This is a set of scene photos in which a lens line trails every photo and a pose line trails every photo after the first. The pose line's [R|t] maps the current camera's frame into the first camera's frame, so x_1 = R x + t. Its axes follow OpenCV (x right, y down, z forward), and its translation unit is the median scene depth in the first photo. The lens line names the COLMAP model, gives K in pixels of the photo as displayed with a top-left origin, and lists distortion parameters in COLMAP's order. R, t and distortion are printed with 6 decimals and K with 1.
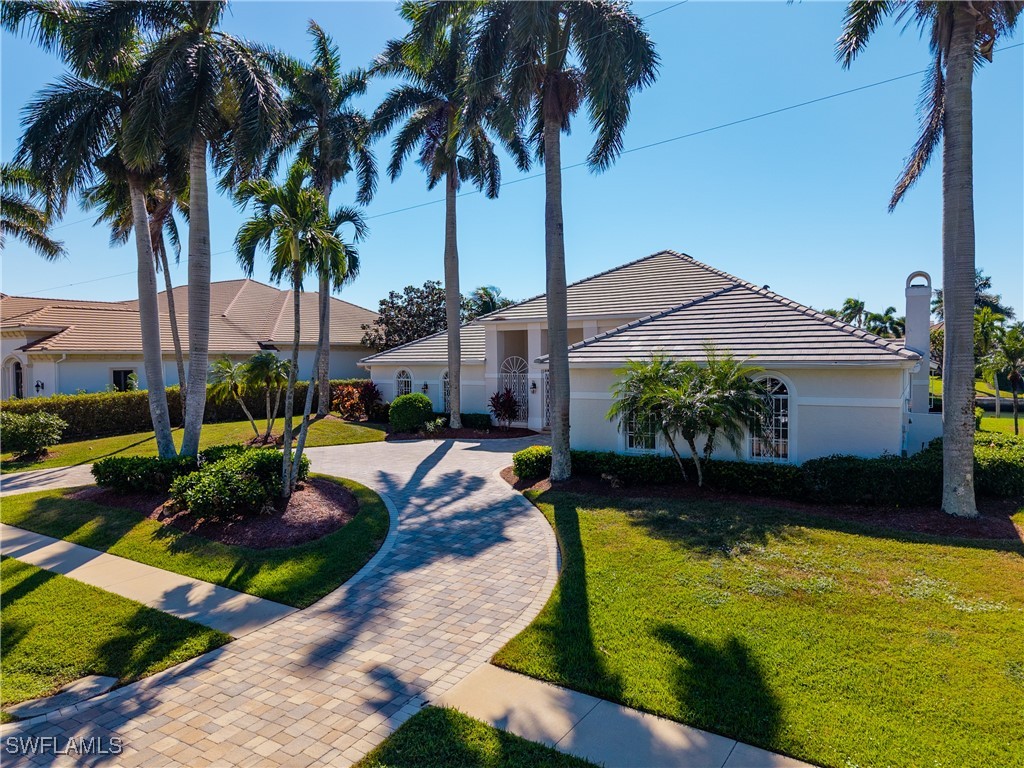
lens RADIAL K [[684.4, 0, 523.2], [0, 684.4, 384.1], [0, 0, 1]] dist [0.098305, -0.178389]
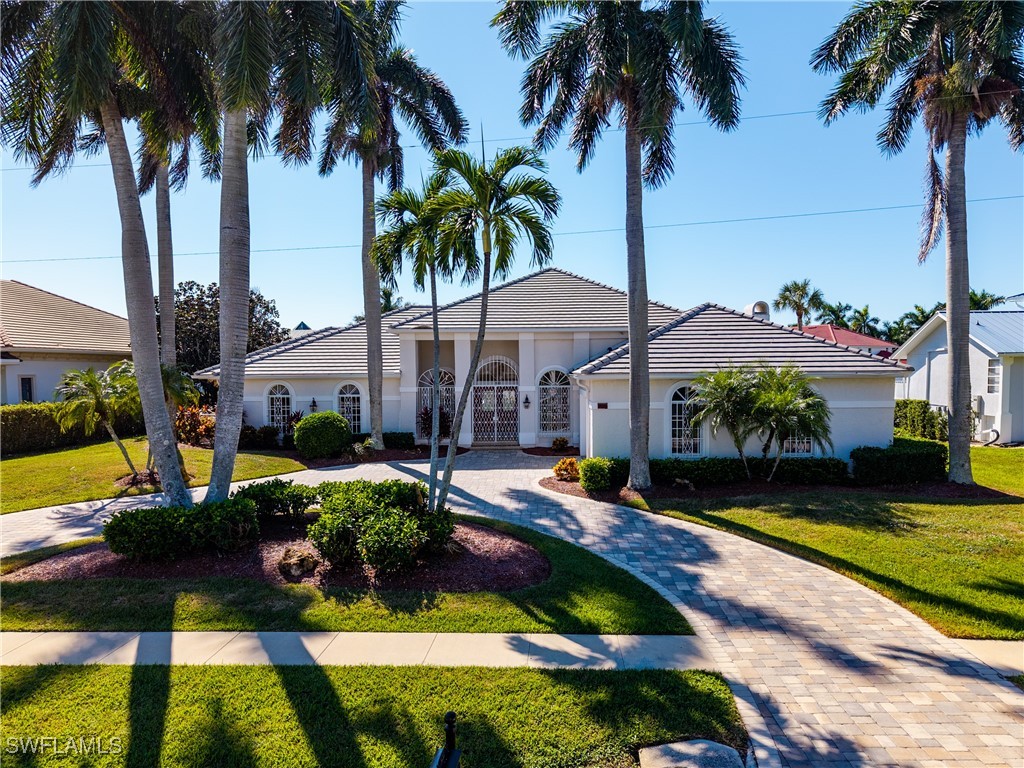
lens RADIAL K [[712.2, 0, 512.0], [0, 712.2, 384.0], [0, 0, 1]] dist [0.019466, 0.002726]
pose [[0.860560, -0.009774, 0.509255, -0.833117], [0.021242, 0.999635, -0.016709, -0.002339], [-0.508906, 0.025197, 0.860453, 0.233043]]
